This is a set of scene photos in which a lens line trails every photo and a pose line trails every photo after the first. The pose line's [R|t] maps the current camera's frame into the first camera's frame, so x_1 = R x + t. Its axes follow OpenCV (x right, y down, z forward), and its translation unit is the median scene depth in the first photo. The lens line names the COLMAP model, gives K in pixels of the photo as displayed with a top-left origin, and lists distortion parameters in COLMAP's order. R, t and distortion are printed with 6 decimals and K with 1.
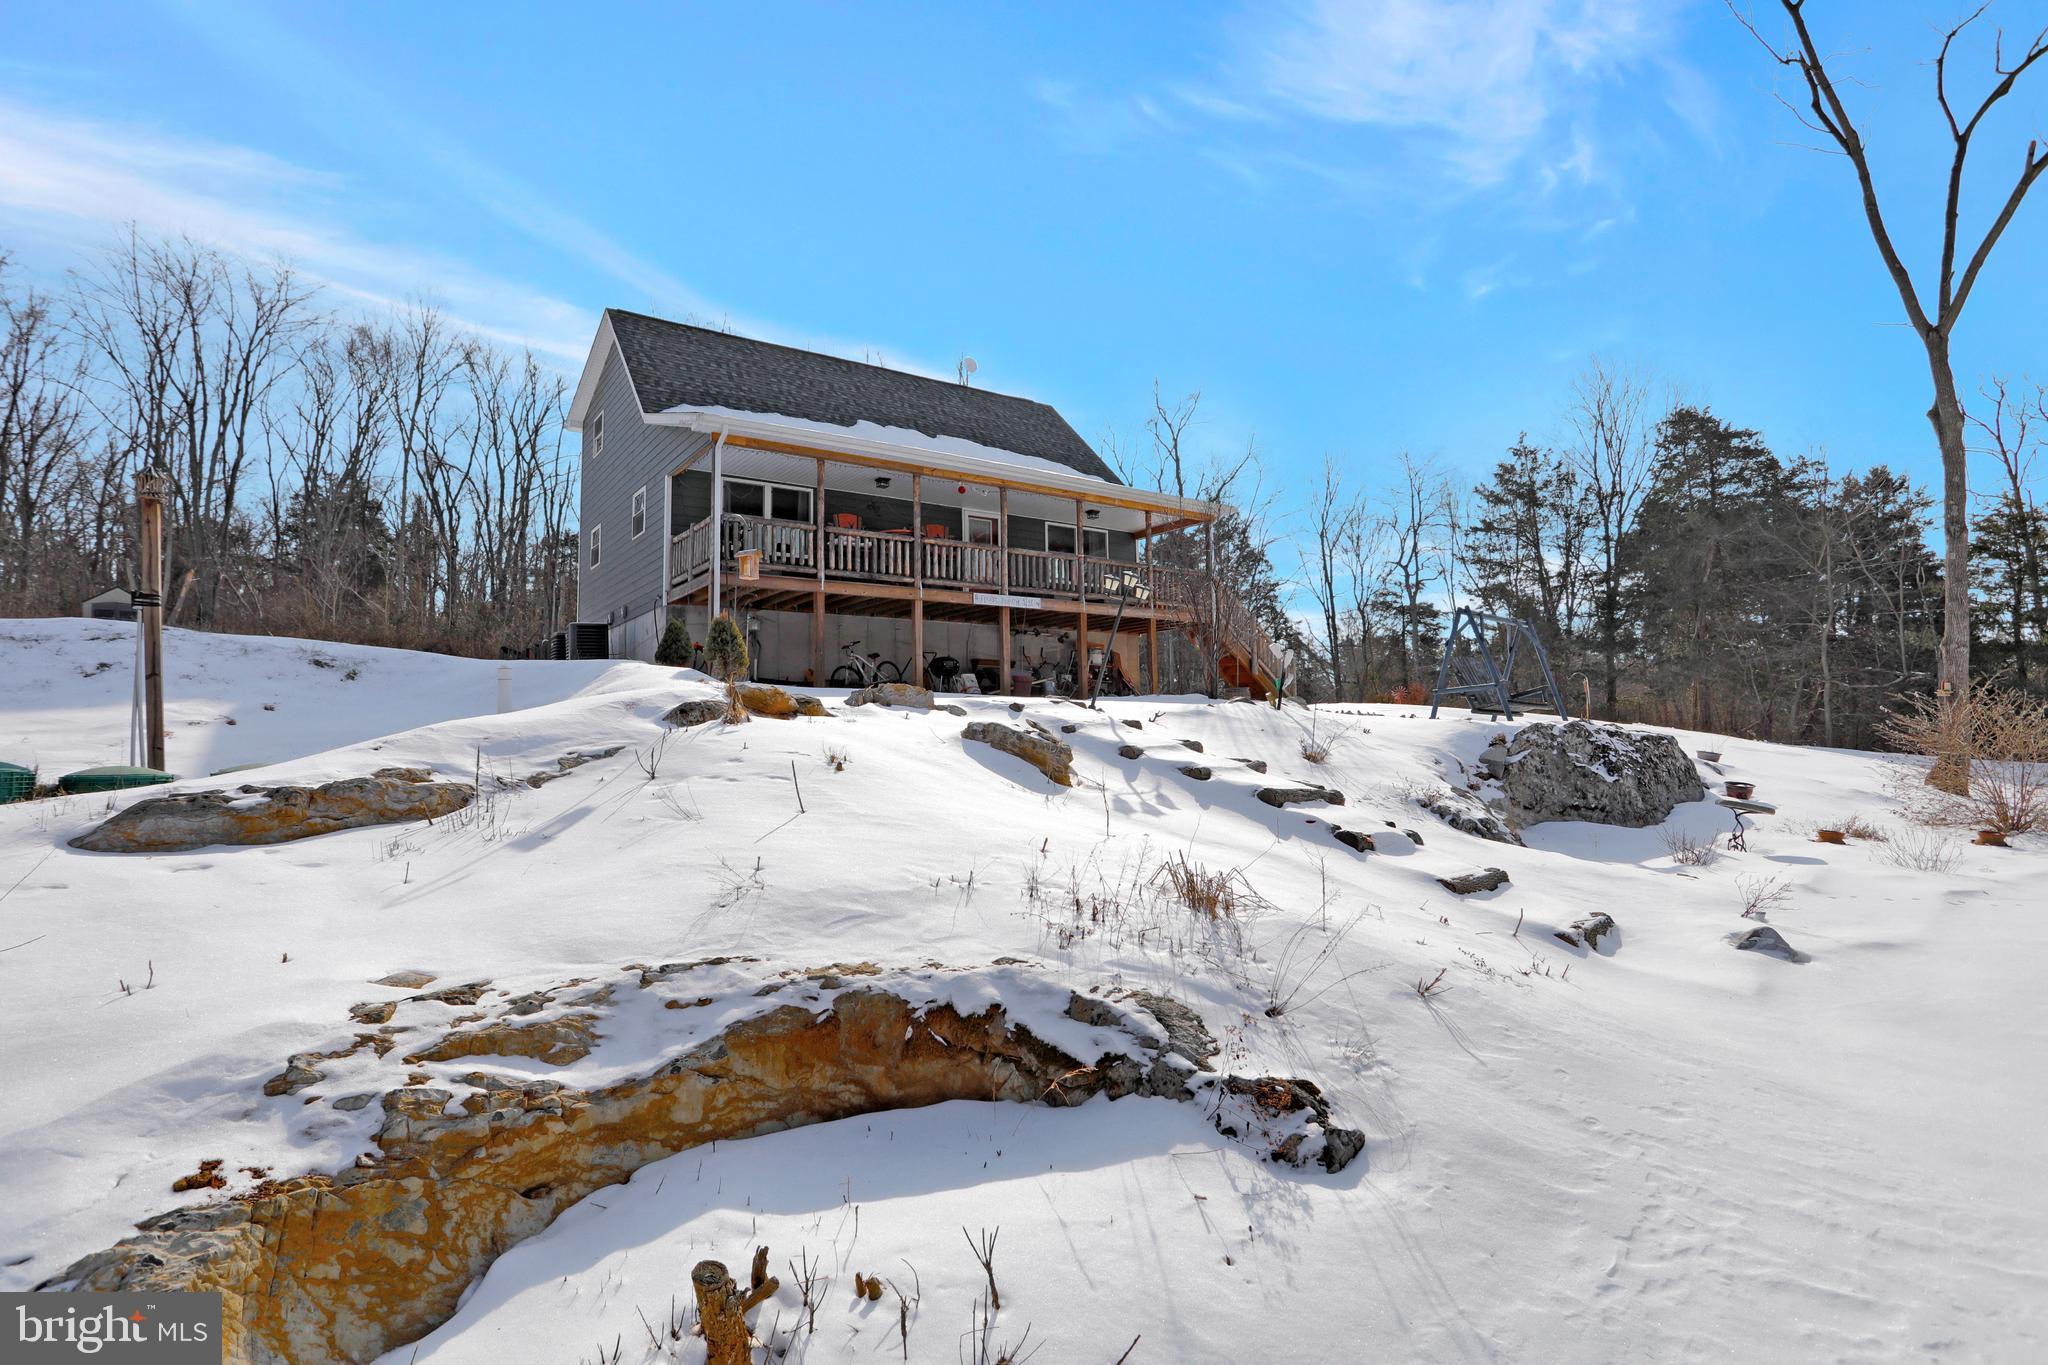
lens RADIAL K [[996.5, 0, 1034.3], [0, 996.5, 673.5], [0, 0, 1]] dist [-0.059792, 0.001964]
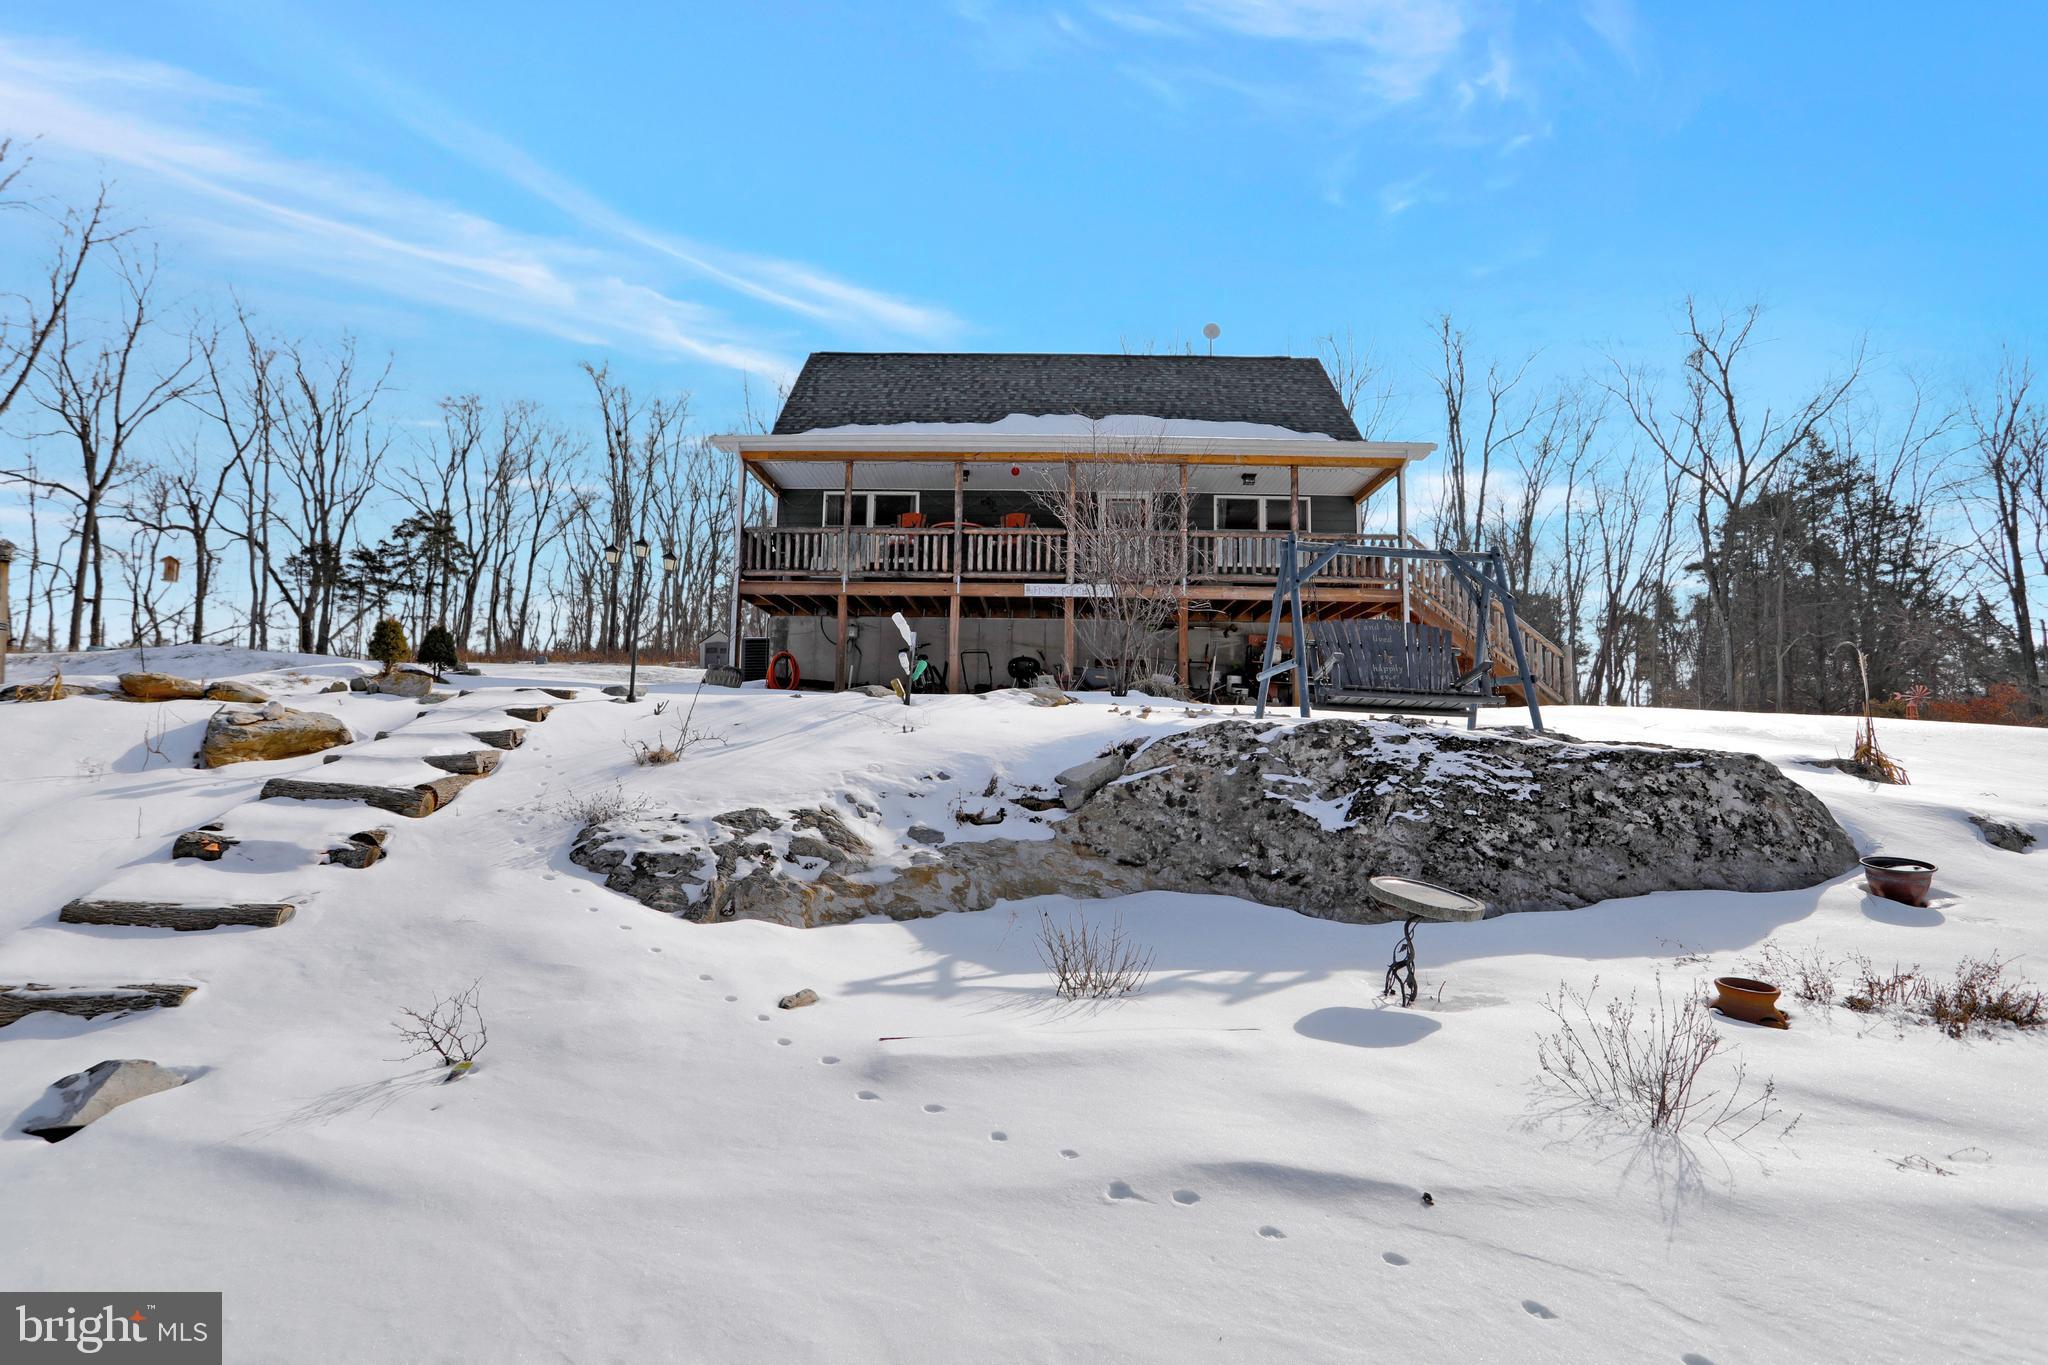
lens RADIAL K [[996.5, 0, 1018.3], [0, 996.5, 685.4], [0, 0, 1]] dist [-0.059792, 0.001964]
pose [[0.799131, -0.017187, -0.600912, 0.472745], [0.010970, 0.999842, -0.014008, 0.022812], [0.601057, 0.004602, 0.799193, 0.282651]]
